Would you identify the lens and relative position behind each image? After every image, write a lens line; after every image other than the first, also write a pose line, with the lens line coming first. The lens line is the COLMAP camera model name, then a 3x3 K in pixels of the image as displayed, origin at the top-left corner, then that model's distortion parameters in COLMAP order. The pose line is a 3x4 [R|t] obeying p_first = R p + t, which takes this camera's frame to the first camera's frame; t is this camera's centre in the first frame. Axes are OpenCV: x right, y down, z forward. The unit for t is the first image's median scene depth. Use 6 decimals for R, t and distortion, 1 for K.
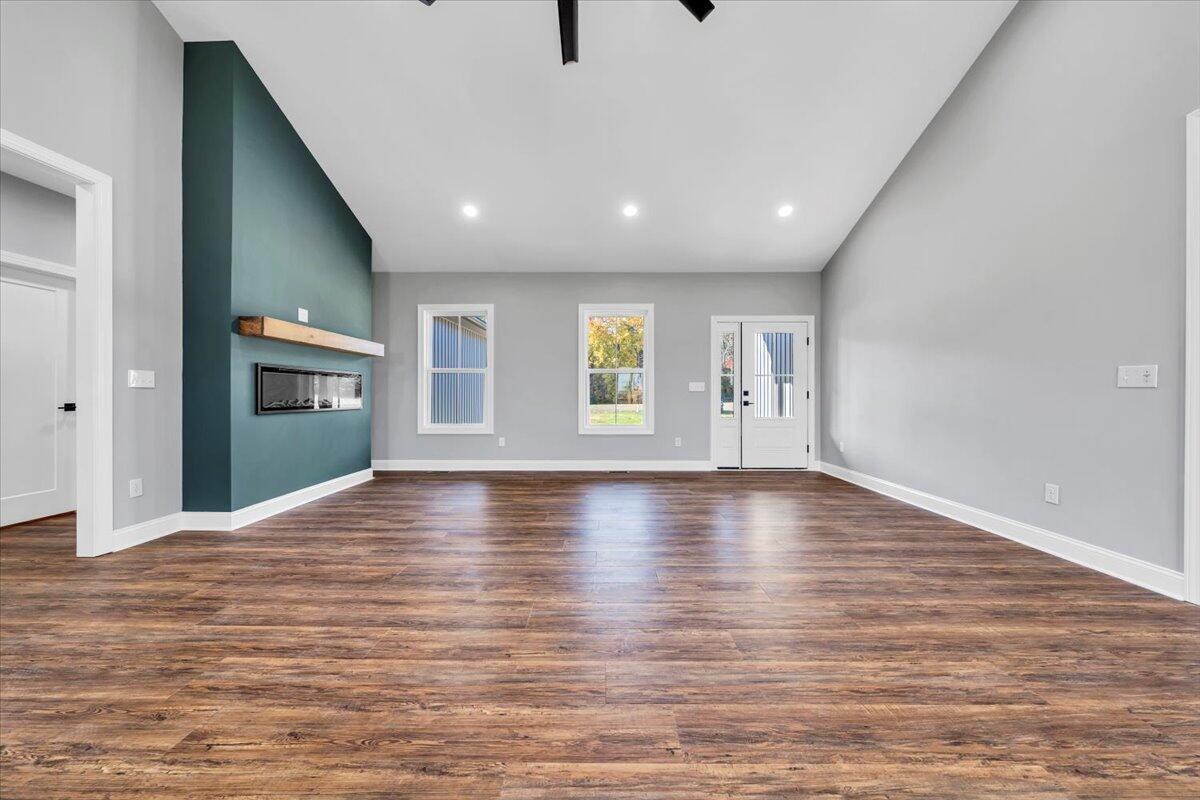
lens RADIAL K [[411.9, 0, 599.9], [0, 411.9, 396.1], [0, 0, 1]] dist [-0.002669, -0.000122]
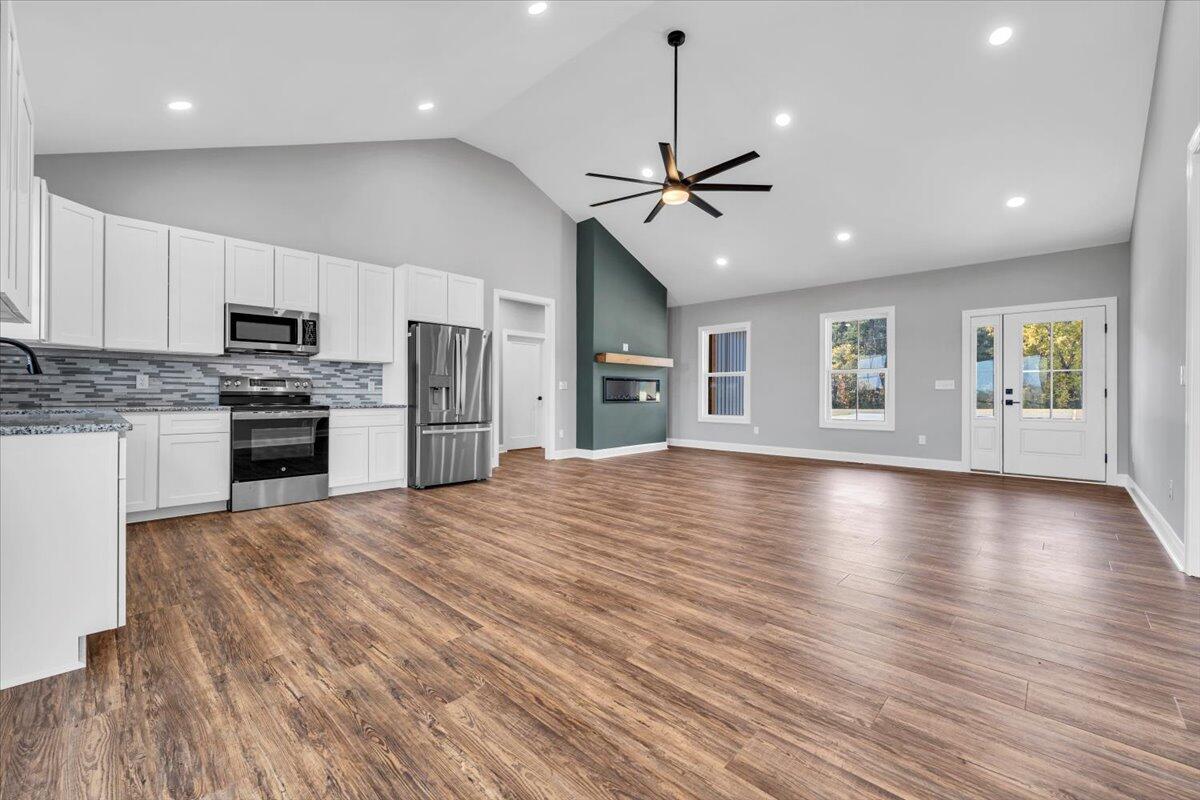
lens RADIAL K [[488.2, 0, 601.9], [0, 488.2, 393.3], [0, 0, 1]] dist [0.000960, -0.000061]
pose [[0.731518, 0.000882, -0.681821, 0.520005], [-0.004190, 0.999986, -0.003202, 0.005595], [0.681809, 0.005200, 0.731512, -0.492154]]
